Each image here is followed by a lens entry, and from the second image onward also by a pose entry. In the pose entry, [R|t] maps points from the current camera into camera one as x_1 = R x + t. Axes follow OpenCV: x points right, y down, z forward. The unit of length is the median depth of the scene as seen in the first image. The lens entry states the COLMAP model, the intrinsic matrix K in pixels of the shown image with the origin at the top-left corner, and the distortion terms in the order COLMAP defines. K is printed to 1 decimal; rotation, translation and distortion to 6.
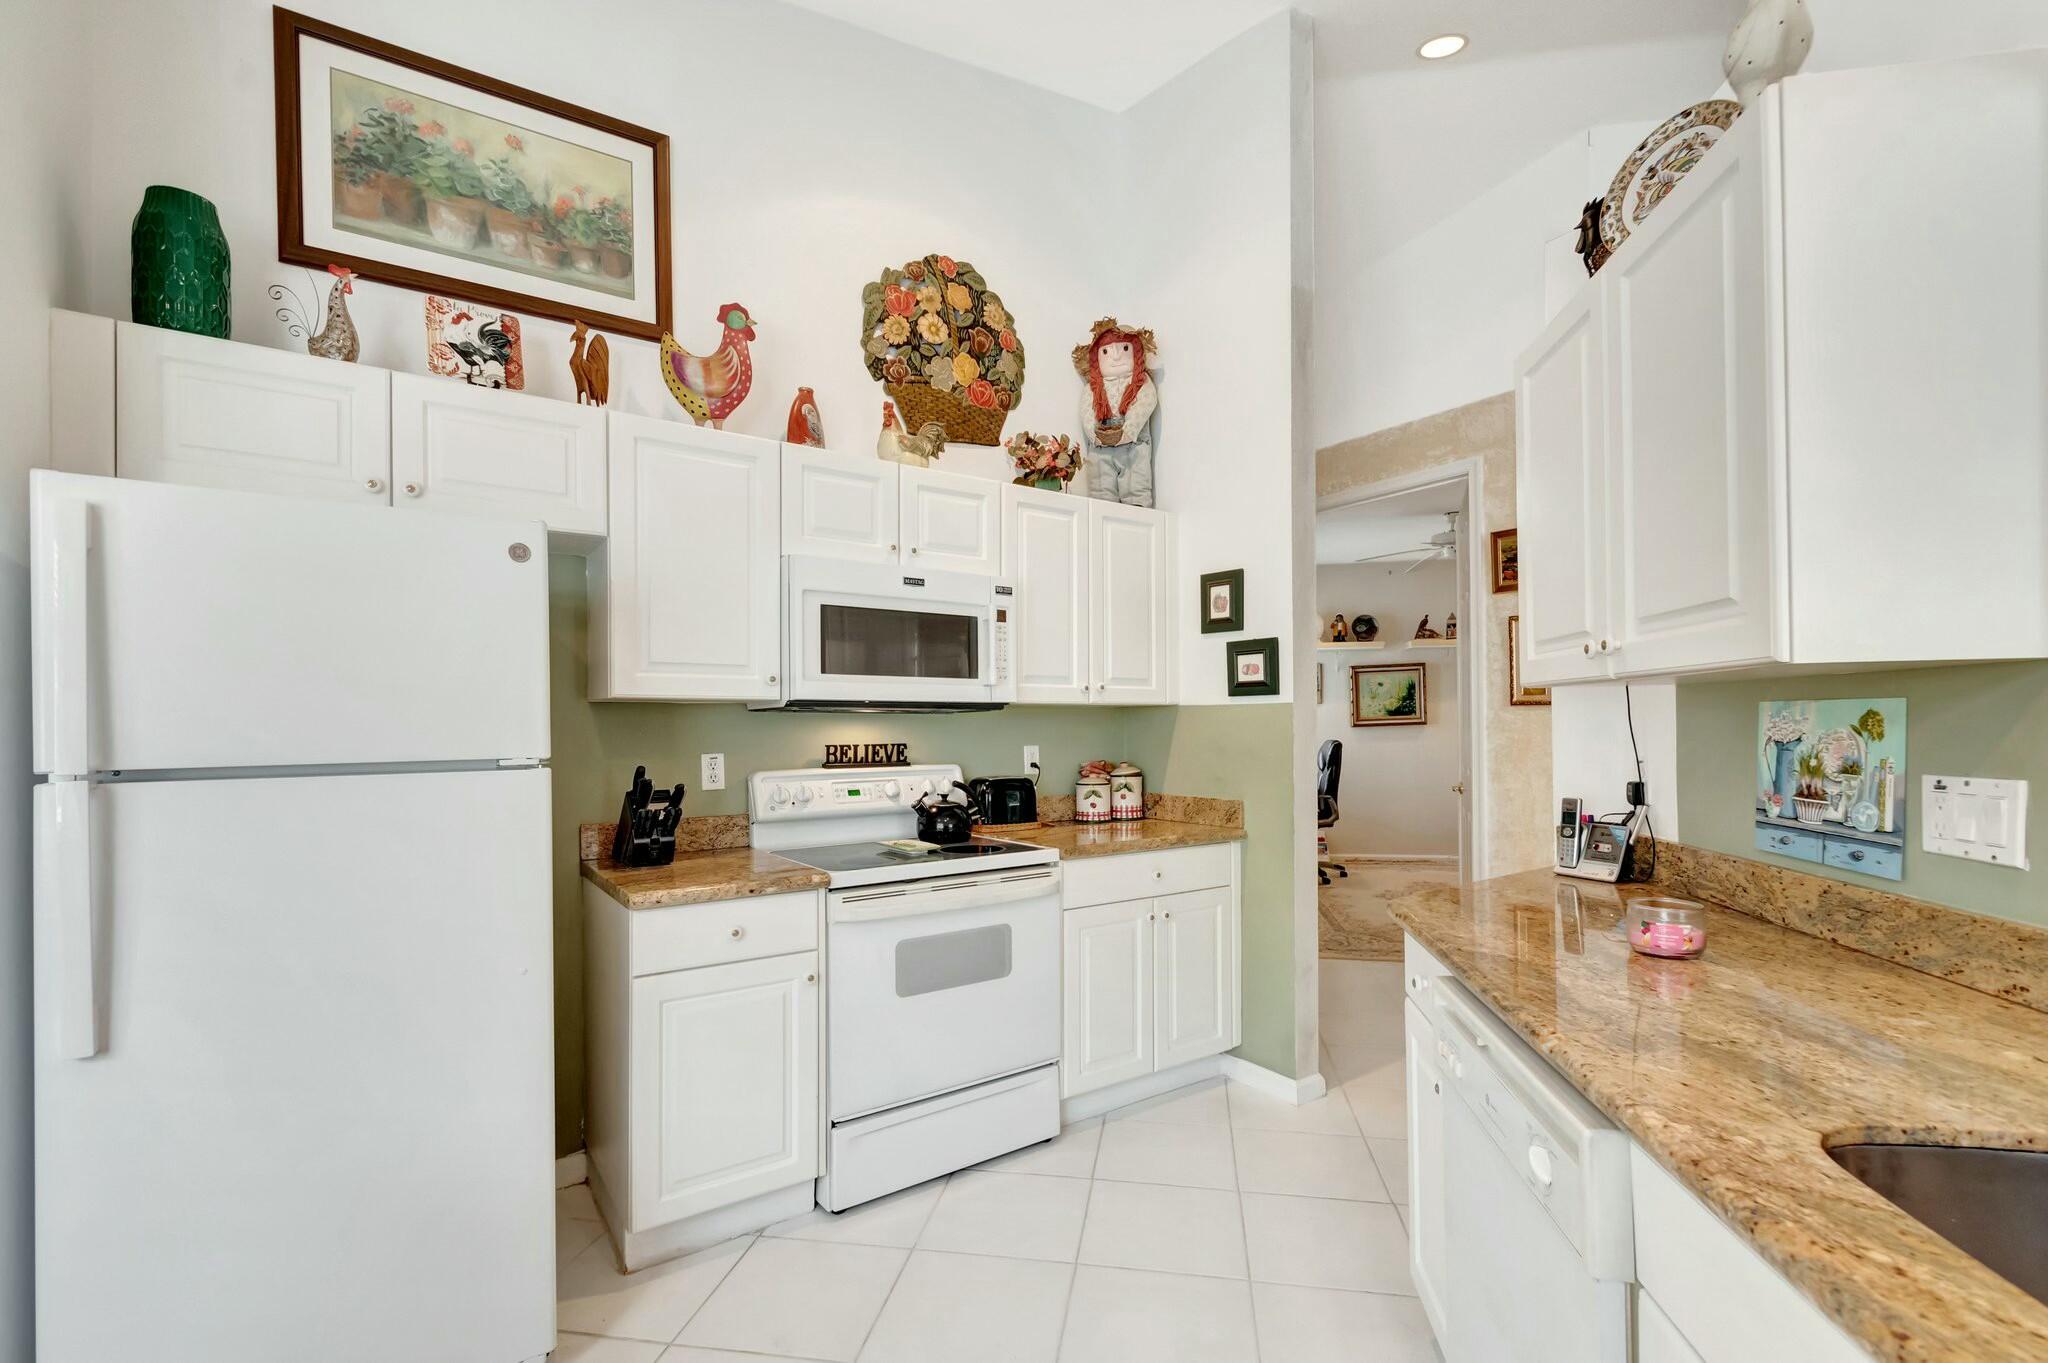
lens RADIAL K [[900.6, 0, 1023.4], [0, 900.6, 727.8], [0, 0, 1]] dist [0.002006, -0.000265]
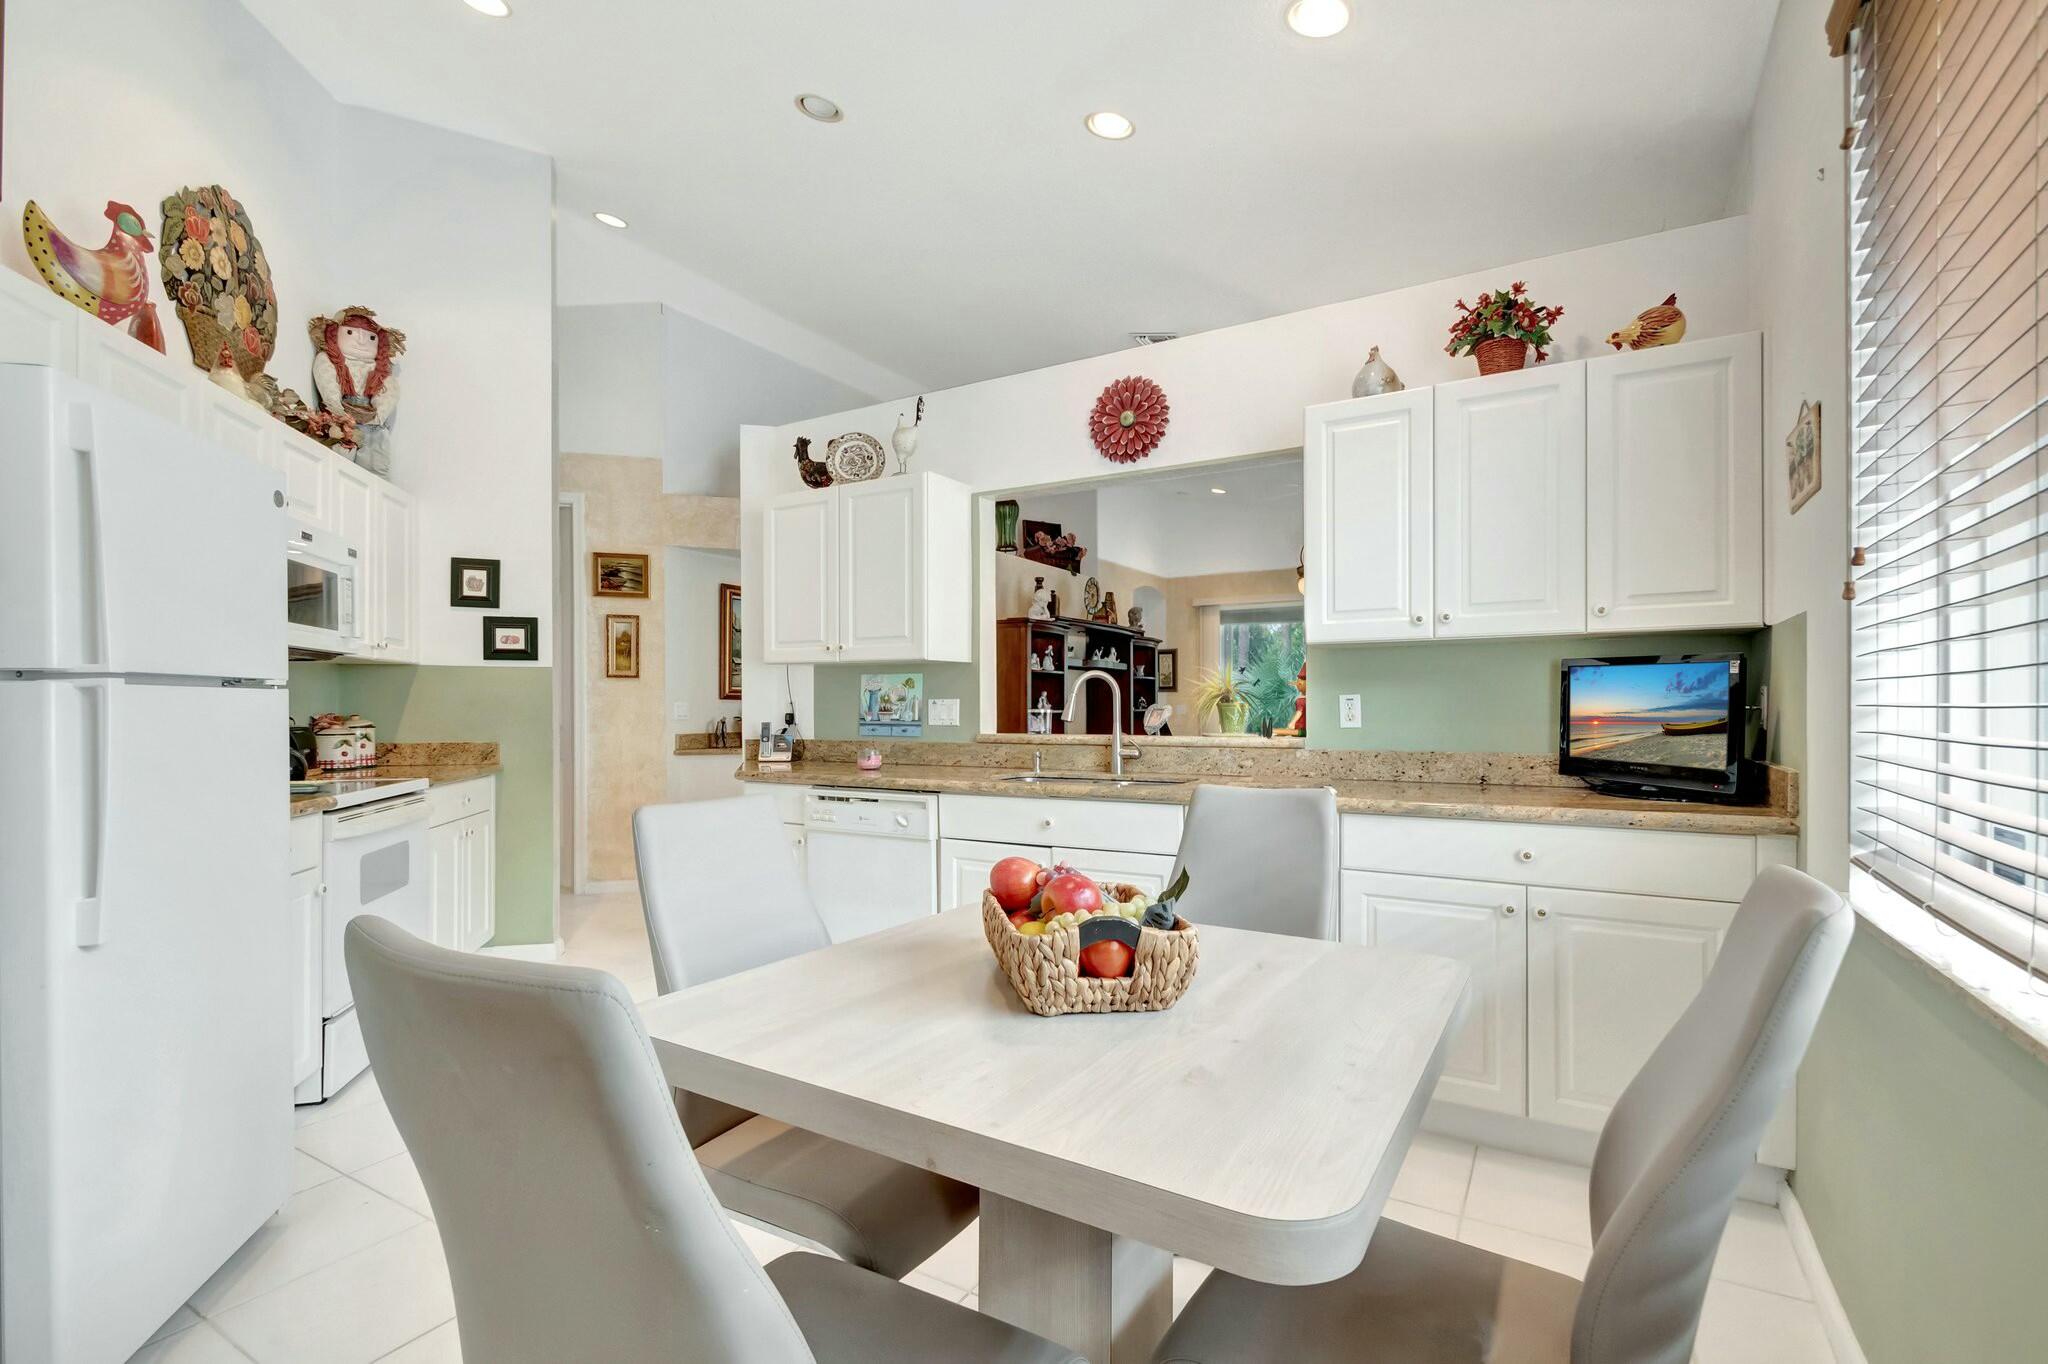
lens RADIAL K [[917.4, 0, 1024.0], [0, 917.4, 710.1], [0, 0, 1]] dist [0.001954, -0.000025]
pose [[0.363537, 0.005622, 0.931563, -0.708425], [-0.001252, 0.999984, -0.005546, 0.042598], [-0.931579, 0.000850, 0.363538, -0.165652]]
